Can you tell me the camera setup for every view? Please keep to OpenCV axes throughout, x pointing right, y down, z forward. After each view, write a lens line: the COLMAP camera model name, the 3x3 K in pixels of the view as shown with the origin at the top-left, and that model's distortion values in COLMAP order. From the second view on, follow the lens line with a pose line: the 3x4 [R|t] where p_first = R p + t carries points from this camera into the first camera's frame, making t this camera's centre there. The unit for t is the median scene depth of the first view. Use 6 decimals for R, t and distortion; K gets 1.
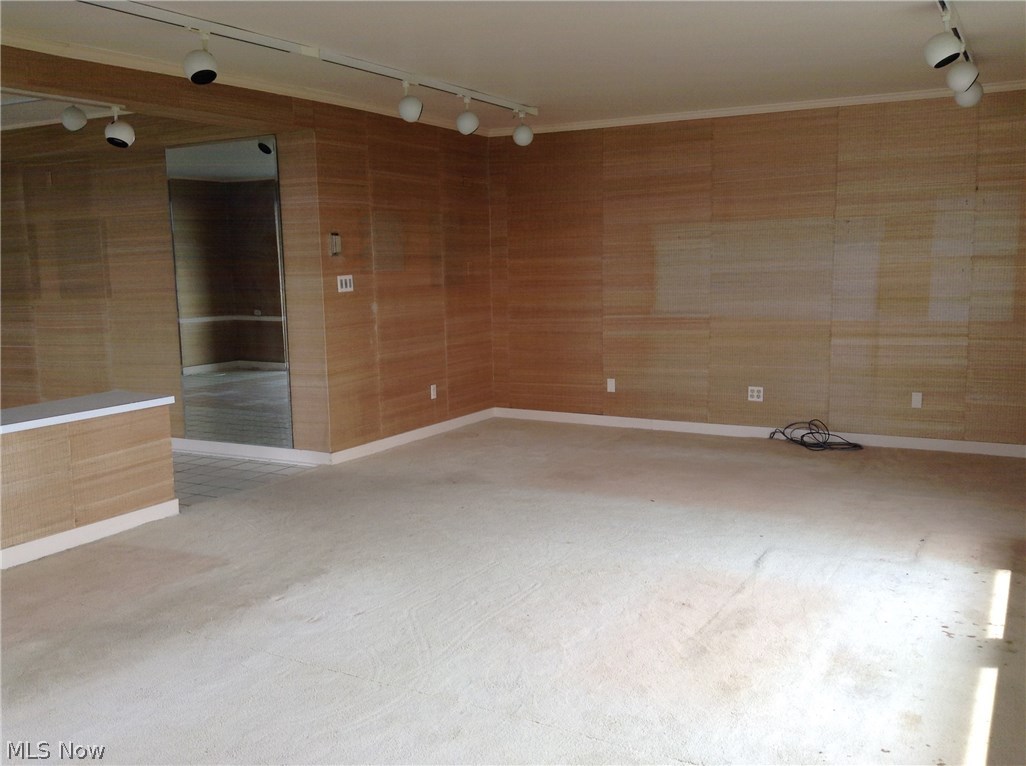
lens RADIAL K [[949.6, 0, 514.6], [0, 949.6, 387.2], [0, 0, 1]] dist [0.189396, -0.475395]
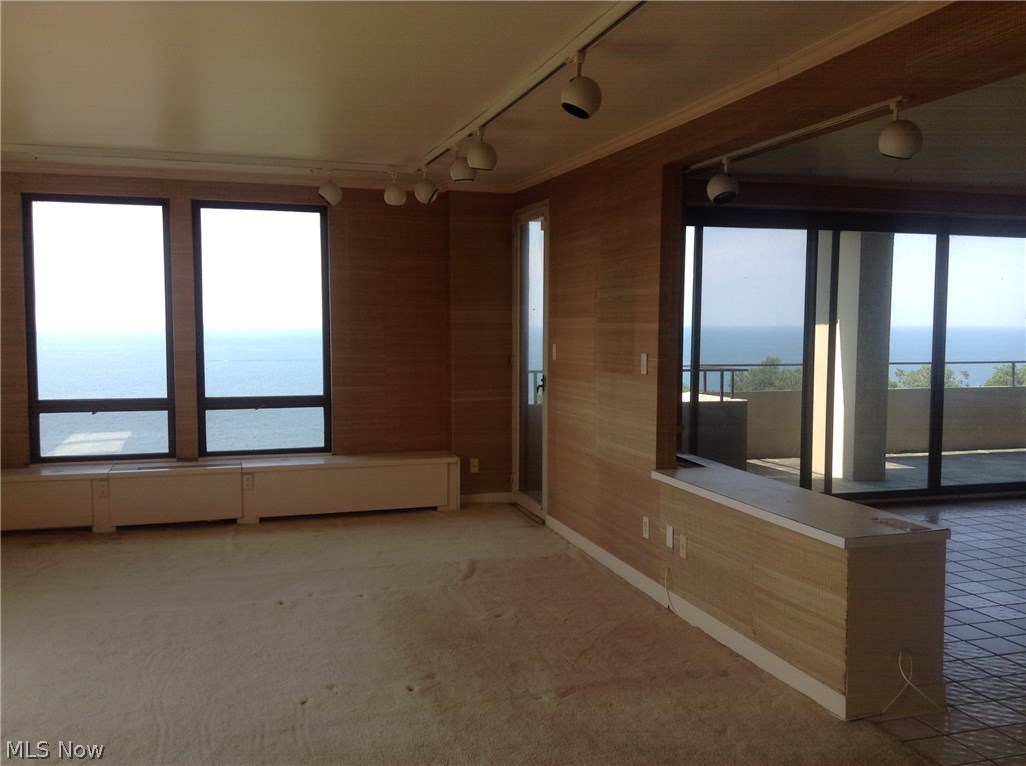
lens RADIAL K [[949.6, 0, 514.6], [0, 949.6, 387.2], [0, 0, 1]] dist [0.189396, -0.475395]
pose [[-0.690812, 0.071846, -0.719456, 0.282428], [-0.088640, 0.979130, 0.182888, -0.206984], [0.717581, 0.190114, -0.670026, 1.369033]]
